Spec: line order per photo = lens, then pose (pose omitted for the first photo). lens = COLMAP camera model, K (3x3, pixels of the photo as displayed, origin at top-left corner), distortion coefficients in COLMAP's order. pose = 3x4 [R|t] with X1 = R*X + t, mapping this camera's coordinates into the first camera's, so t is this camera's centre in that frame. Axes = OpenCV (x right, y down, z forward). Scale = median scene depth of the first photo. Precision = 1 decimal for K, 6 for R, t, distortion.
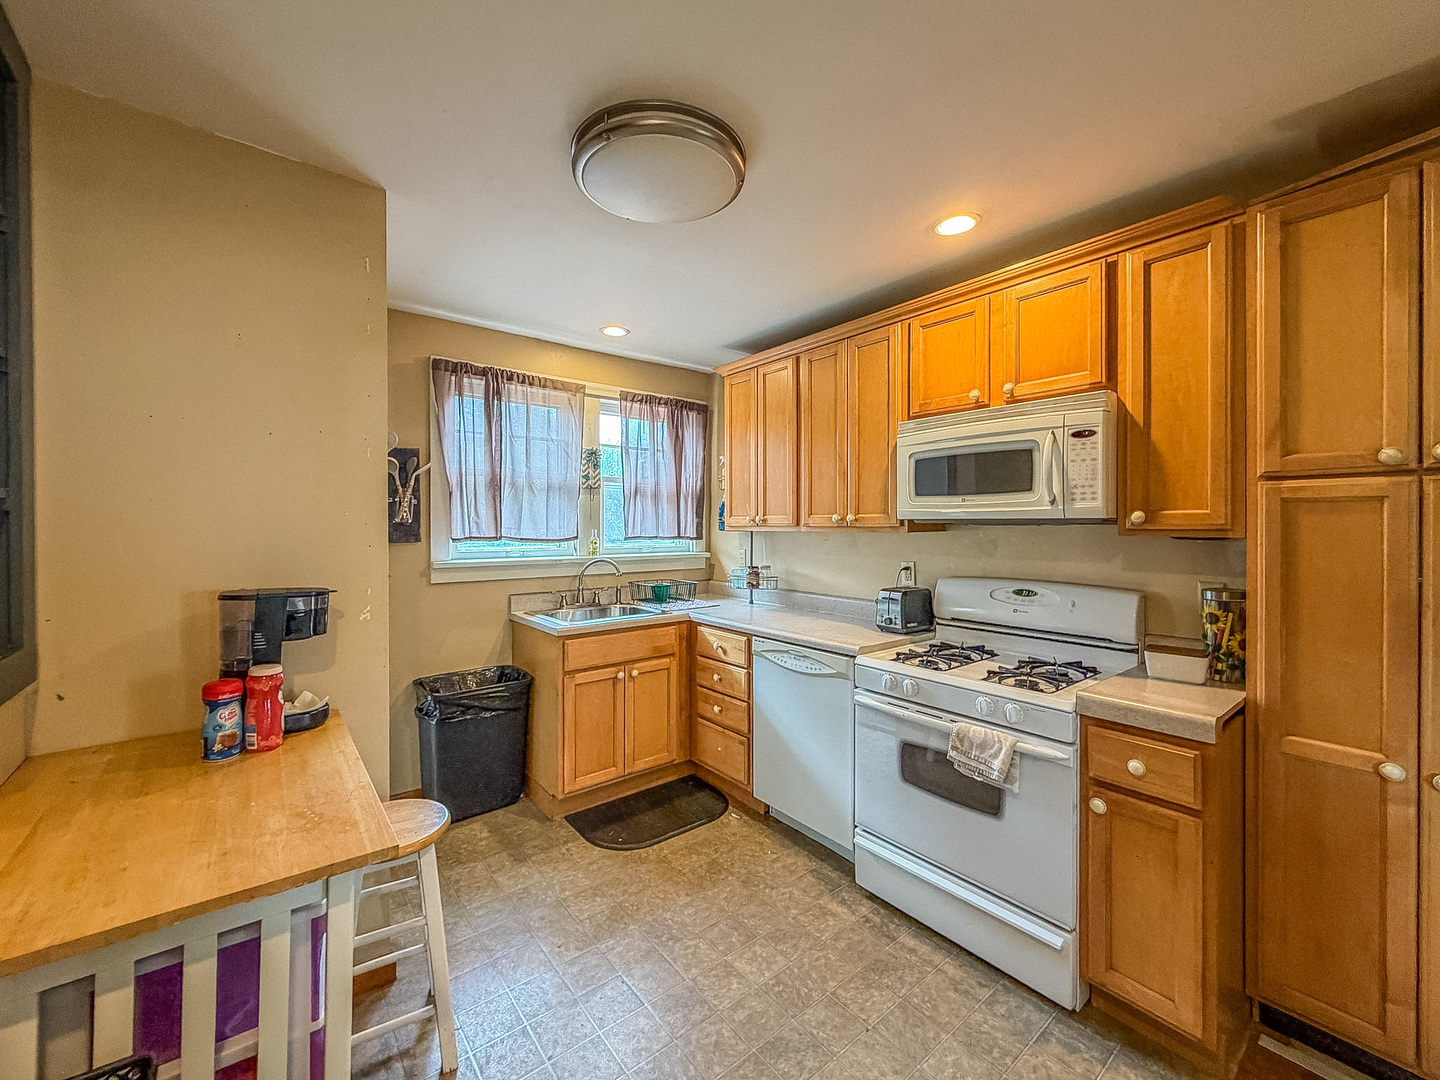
lens RADIAL K [[585.5, 0, 727.7], [0, 585.5, 528.1], [0, 0, 1]] dist [-0.002316, -0.000271]
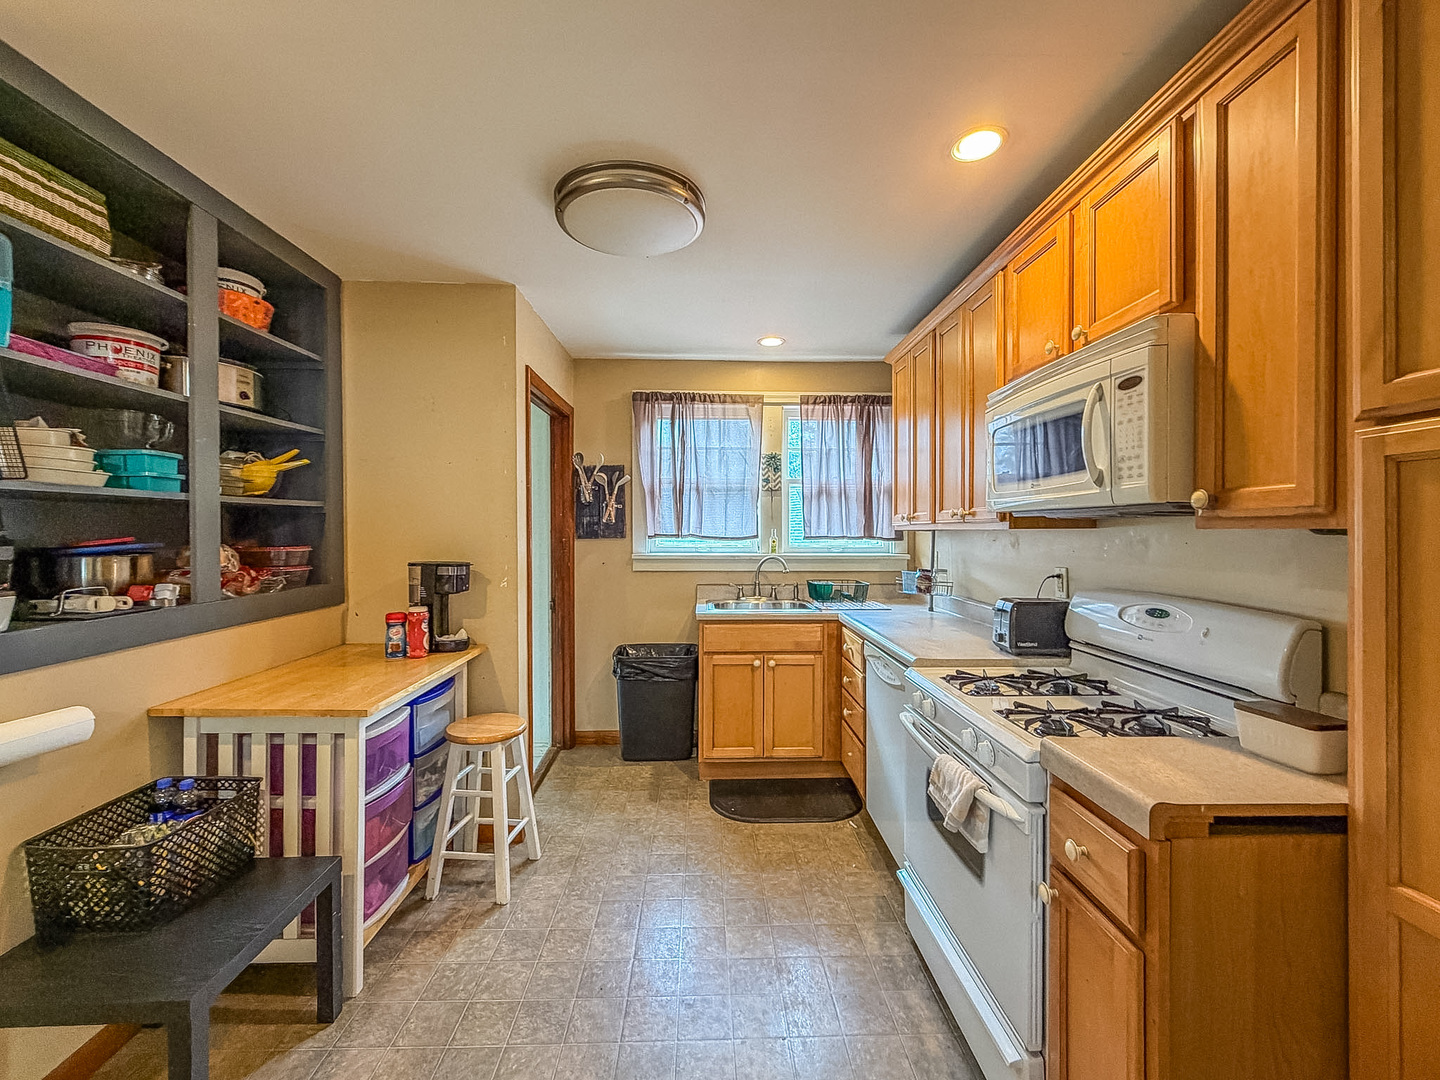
lens RADIAL K [[592.9, 0, 720.0], [0, 592.9, 540.0], [0, 0, 1]] dist [0.000042, 0.000094]
pose [[0.799171, 0.010194, -0.601017, 0.478795], [-0.004503, 0.999930, 0.010972, 0.015547], [0.601087, -0.006062, 0.799161, 0.103271]]
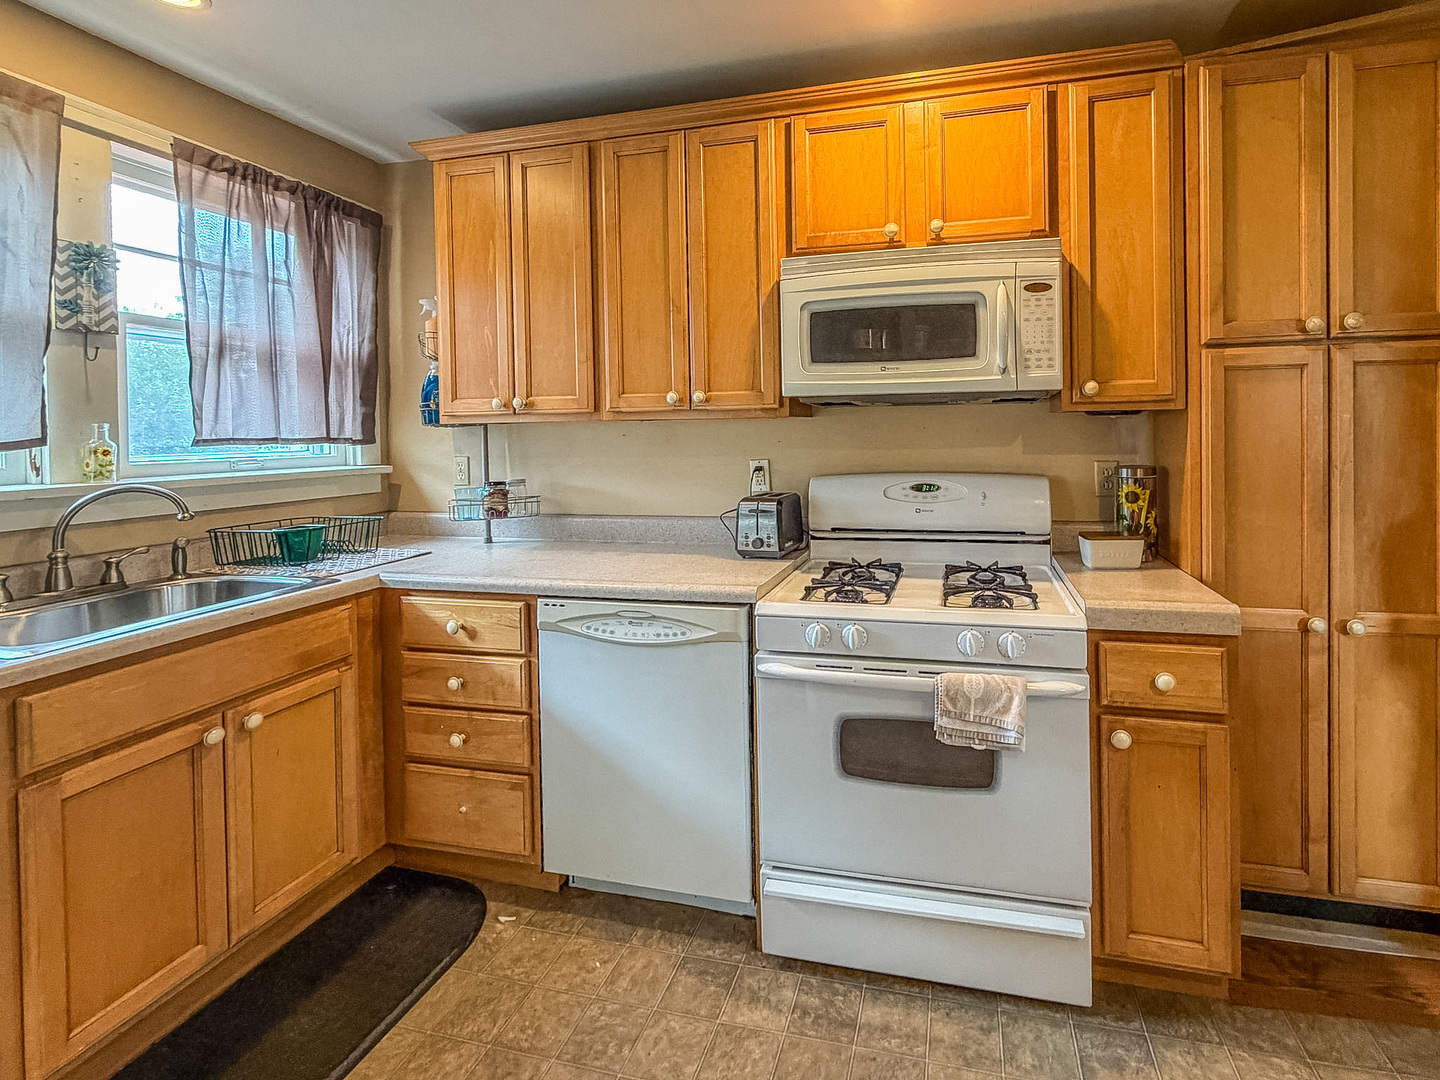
lens RADIAL K [[607.5, 0, 821.6], [0, 607.5, 439.3], [0, 0, 1]] dist [-0.002084, 0.000298]
pose [[0.772901, -0.019082, 0.634239, -0.132363], [0.018852, 0.999797, 0.007107, 0.031089], [-0.634246, 0.006463, 0.773104, 0.394997]]
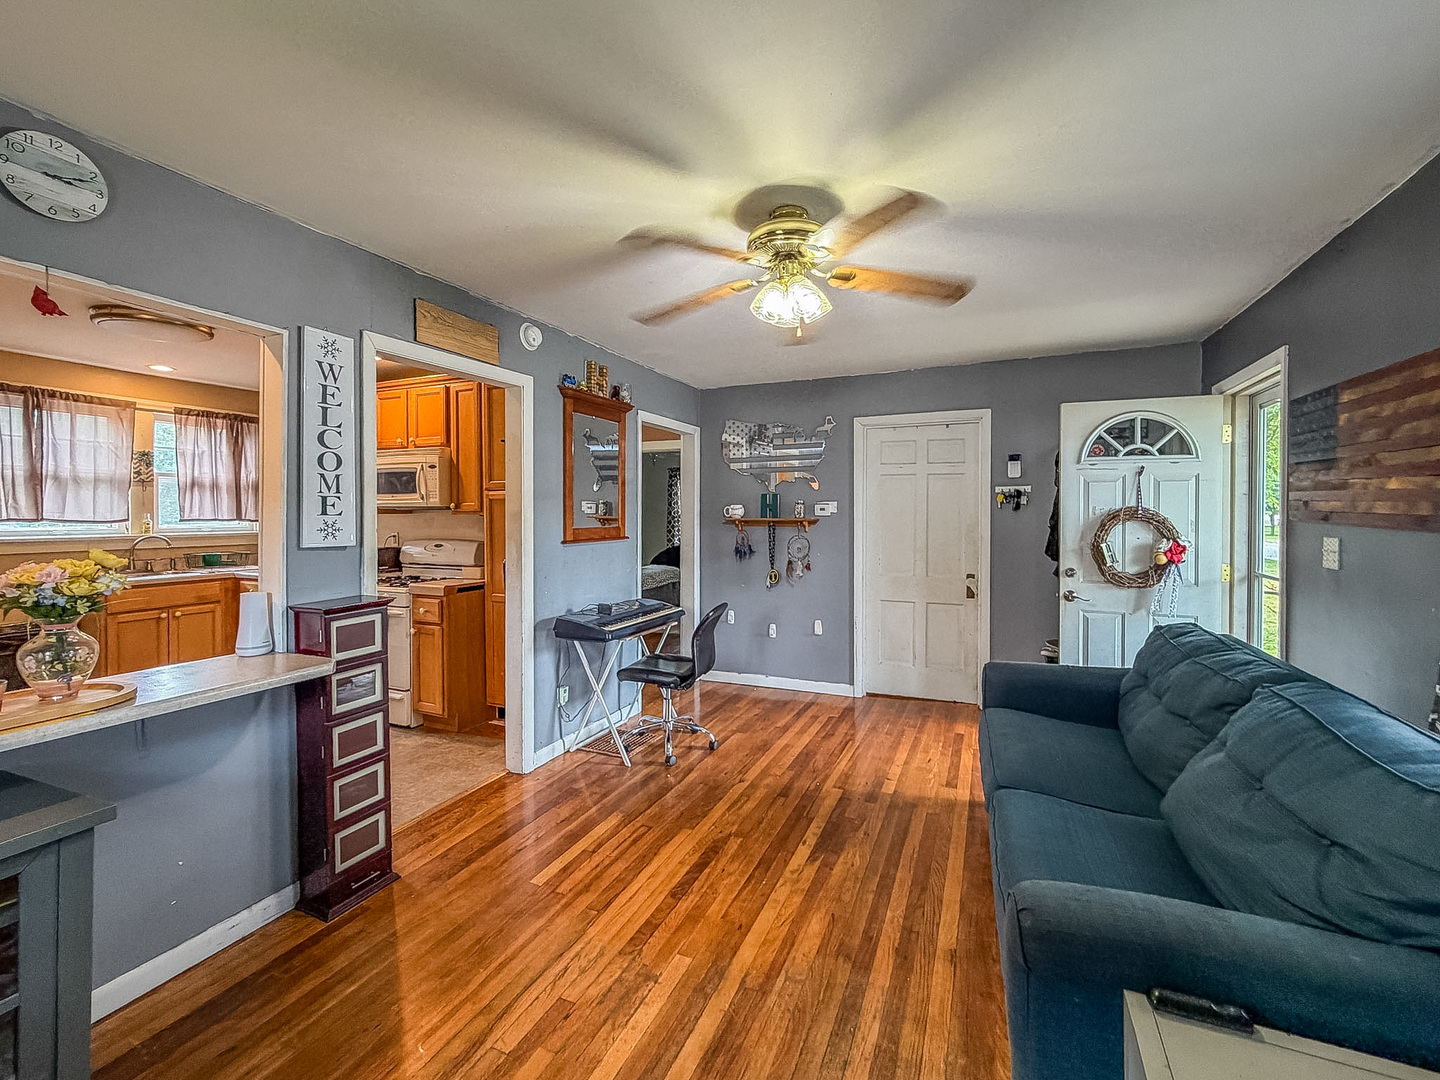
lens RADIAL K [[593.0, 0, 734.4], [0, 593.0, 515.8], [0, 0, 1]] dist [0.001491, 0.000645]
pose [[0.883582, -0.002559, 0.468270, 0.421593], [0.002763, 0.999996, 0.000251, 0.014915], [-0.468269, 0.001072, 0.883585, -1.061505]]
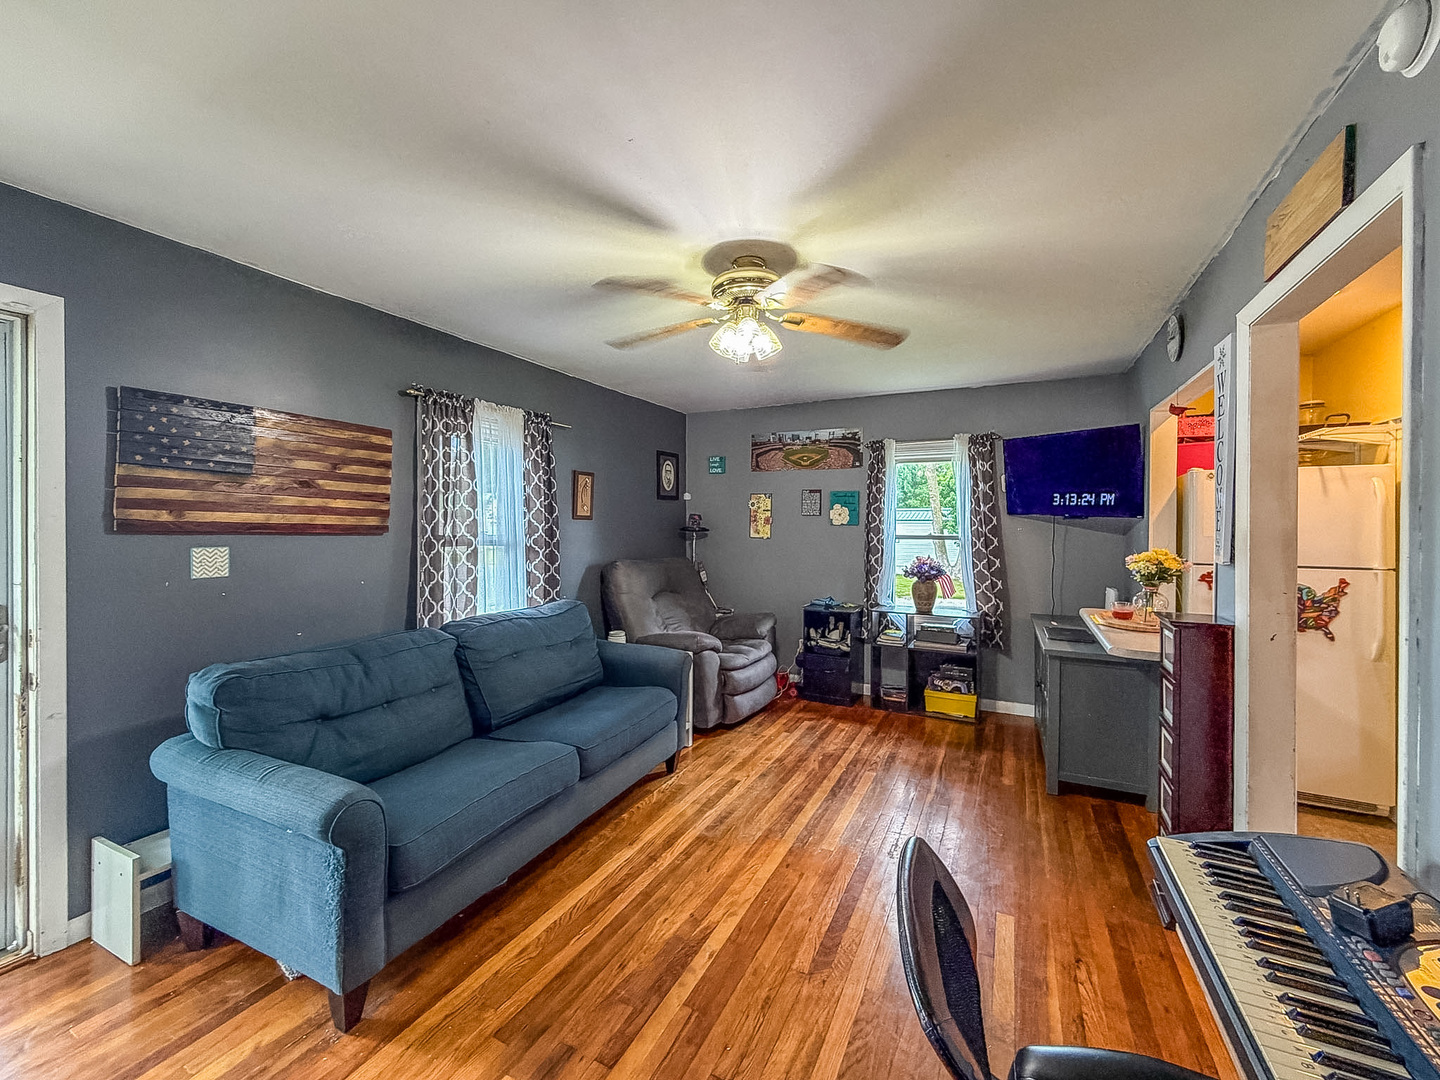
lens RADIAL K [[589.8, 0, 729.4], [0, 589.8, 528.5], [0, 0, 1]] dist [0.002613, 0.000144]
pose [[-0.904333, -0.000903, -0.426827, 1.283879], [-0.007285, 0.999885, 0.013318, 0.003456], [0.426766, 0.015153, -0.904235, 0.436361]]
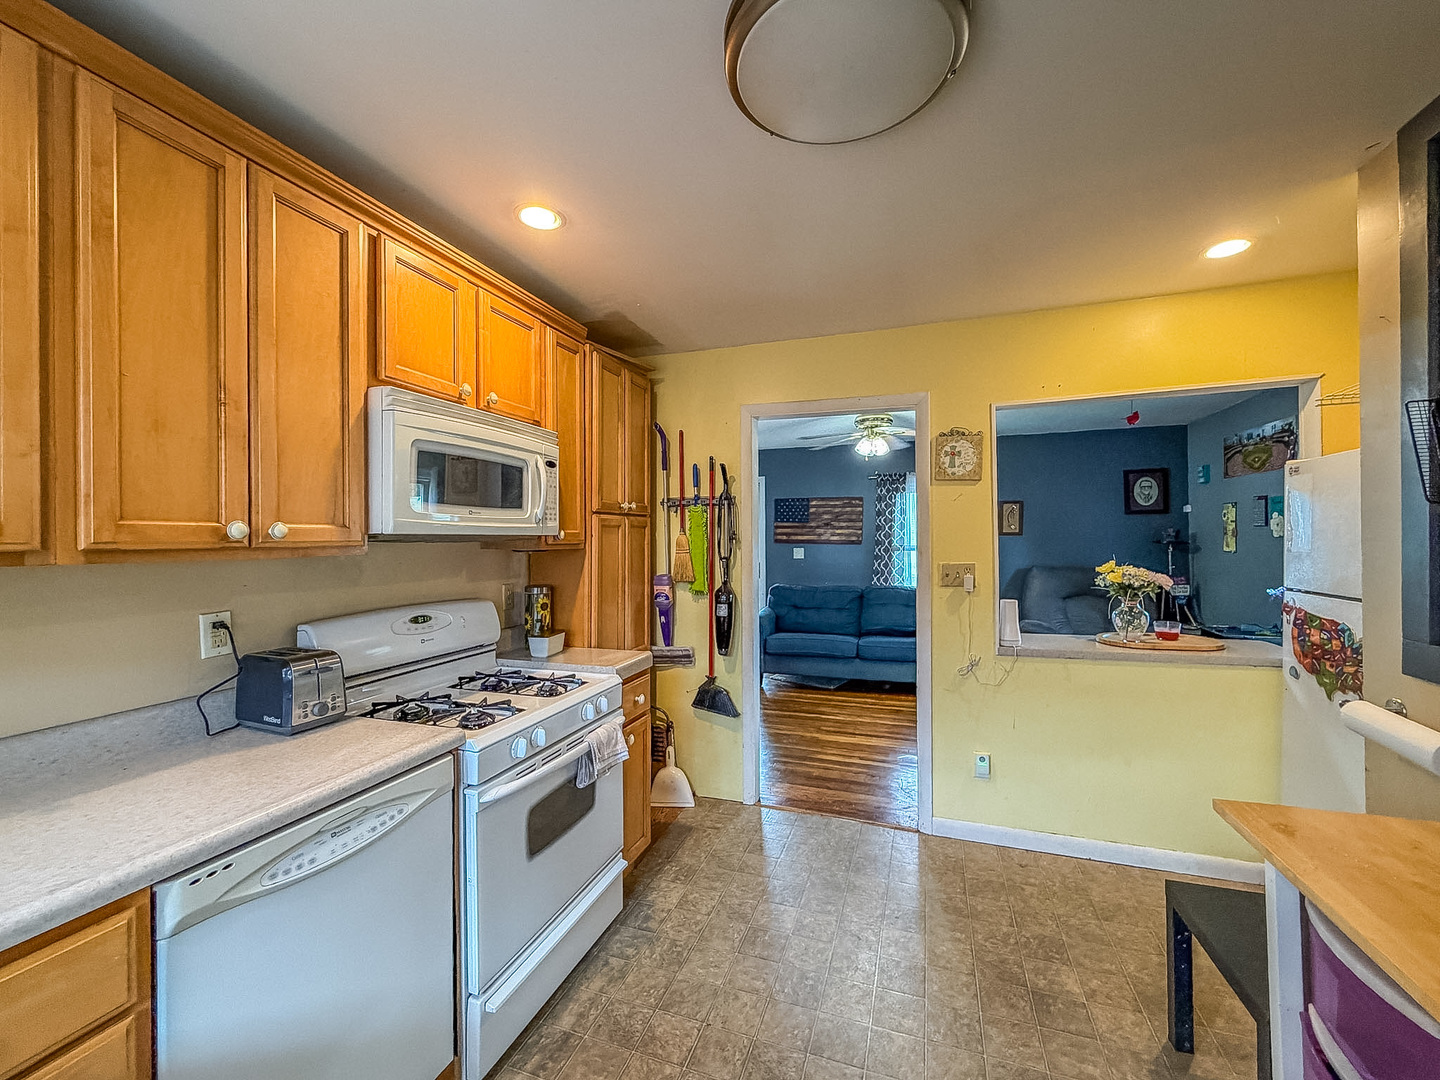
lens RADIAL K [[603.9, 0, 703.9], [0, 603.9, 540.2], [0, 0, 1]] dist [0.000551, 0.000044]
pose [[-0.512065, 0.001695, 0.858945, -0.450257], [0.013607, 0.999889, 0.006138, -0.007612], [-0.858839, 0.014830, -0.512031, 1.013598]]
